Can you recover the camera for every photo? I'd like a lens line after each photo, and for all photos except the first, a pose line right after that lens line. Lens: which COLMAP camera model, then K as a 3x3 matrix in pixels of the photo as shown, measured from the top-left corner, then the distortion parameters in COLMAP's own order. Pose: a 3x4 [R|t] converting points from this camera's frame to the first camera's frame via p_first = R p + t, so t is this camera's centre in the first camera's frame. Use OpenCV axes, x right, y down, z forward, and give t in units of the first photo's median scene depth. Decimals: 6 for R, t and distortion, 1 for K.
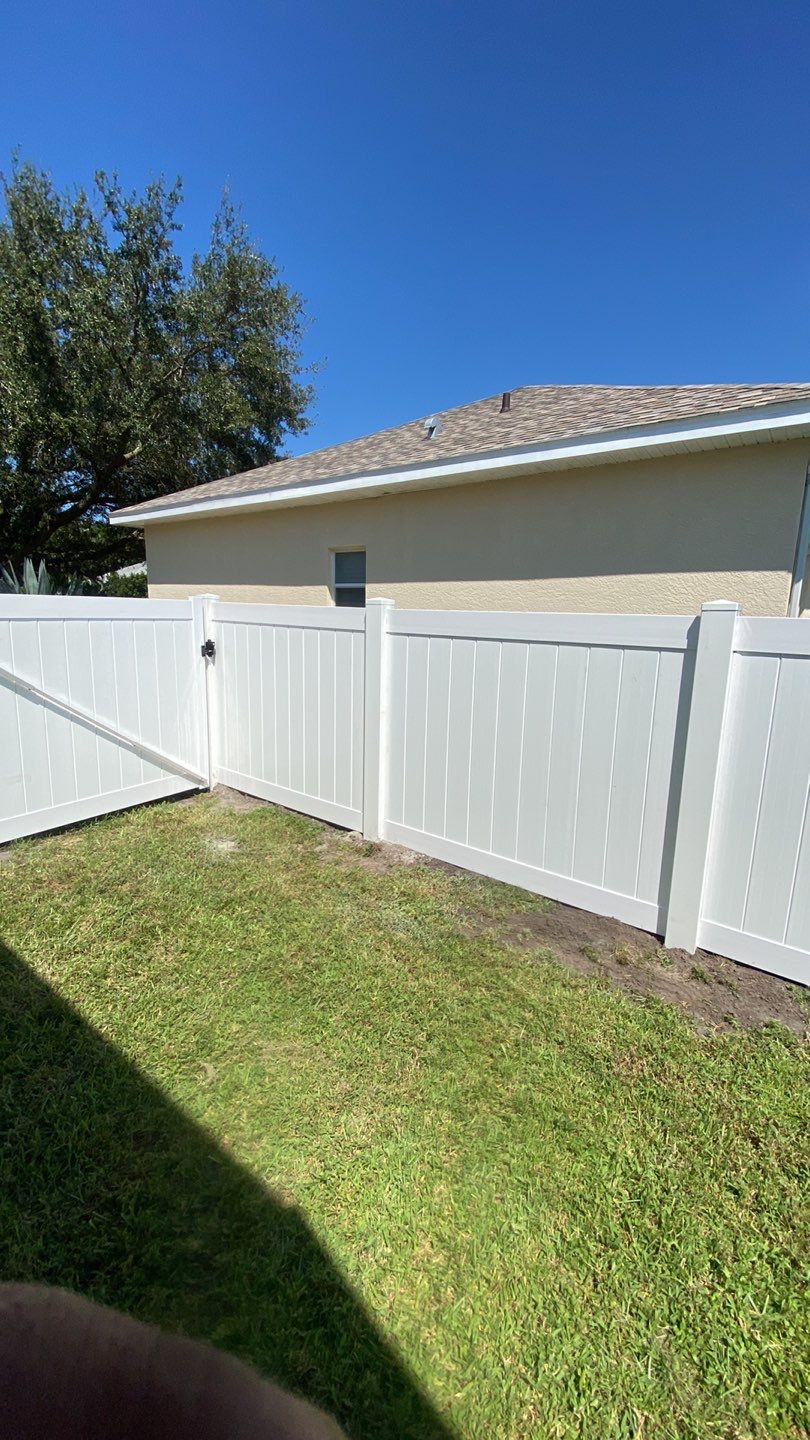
lens RADIAL K [[534.8, 0, 396.7], [0, 534.8, 723.2], [0, 0, 1]] dist [-0.028824, -0.000310]
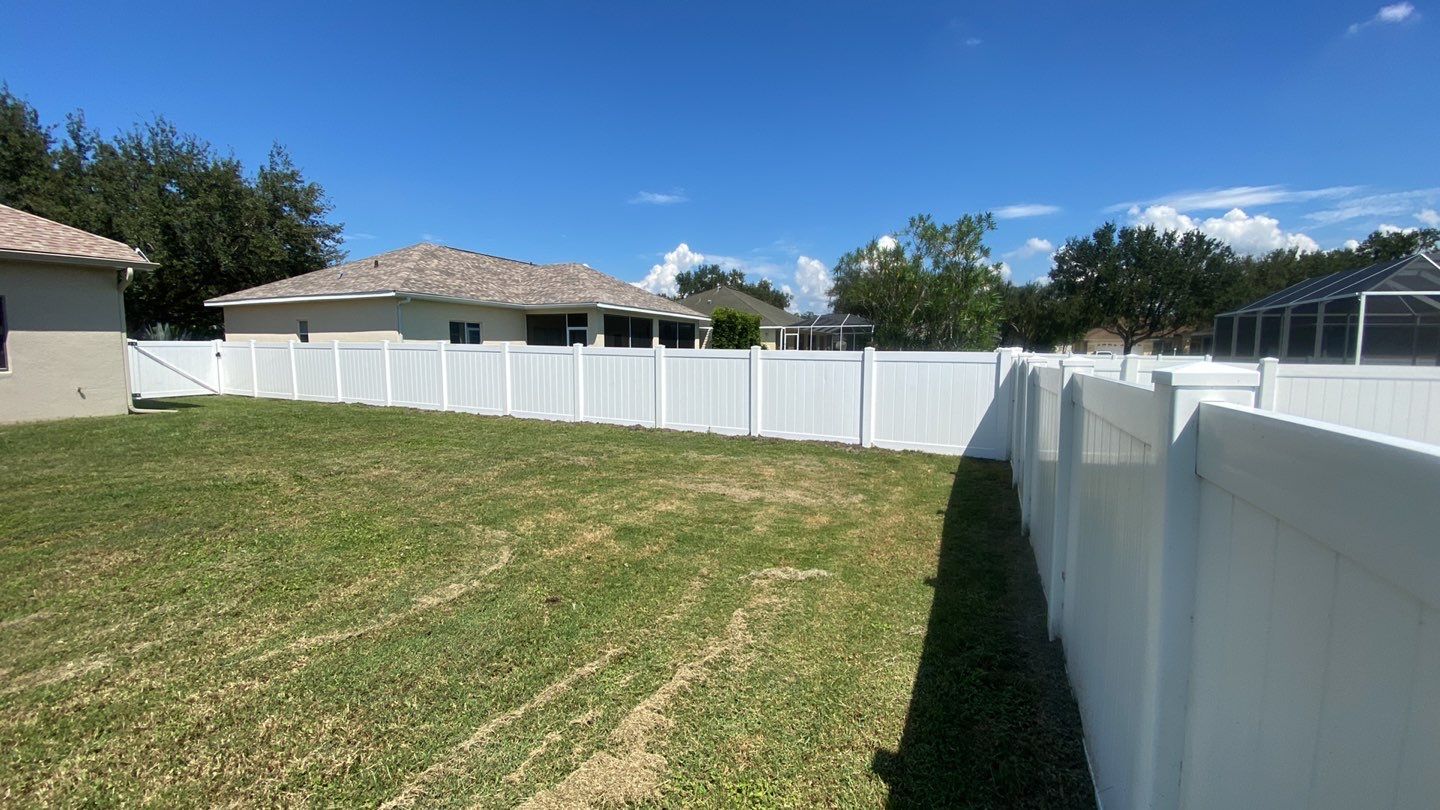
lens RADIAL K [[534.8, 0, 718.7], [0, 534.8, 400.3], [0, 0, 1]] dist [-0.028824, -0.000310]
pose [[0.972960, -0.044581, 0.226631, 2.098039], [0.067220, 0.993378, -0.093177, 0.714086], [-0.220976, 0.105892, 0.969513, -3.088248]]
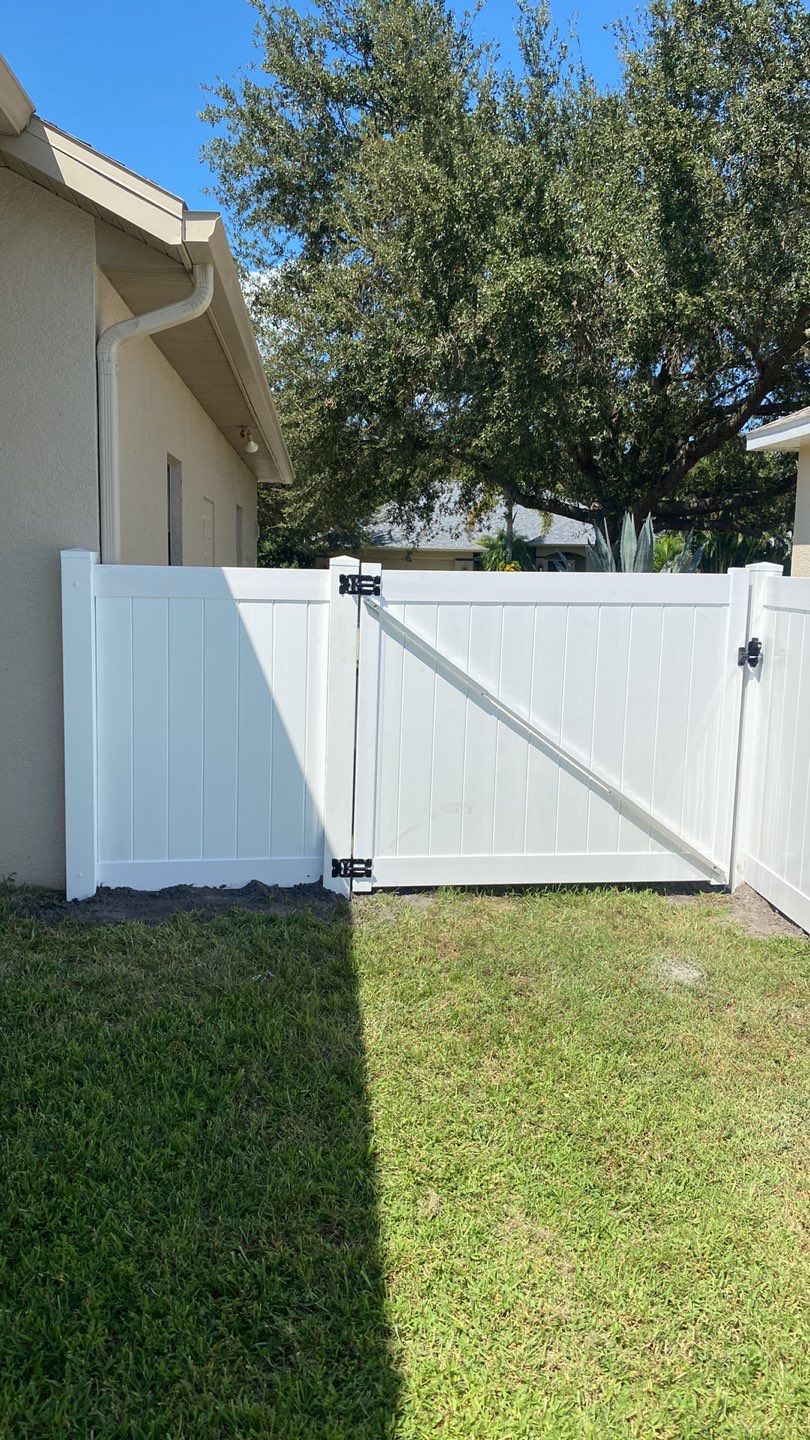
lens RADIAL K [[998.3, 0, 405.0], [0, 998.3, 720.0], [0, 0, 1]] dist [-0.025242, -0.003572]
pose [[0.632265, 0.089640, -0.769549, 0.259966], [-0.149094, 0.988796, -0.007318, 0.000539], [0.760271, 0.119362, 0.638546, -0.000084]]
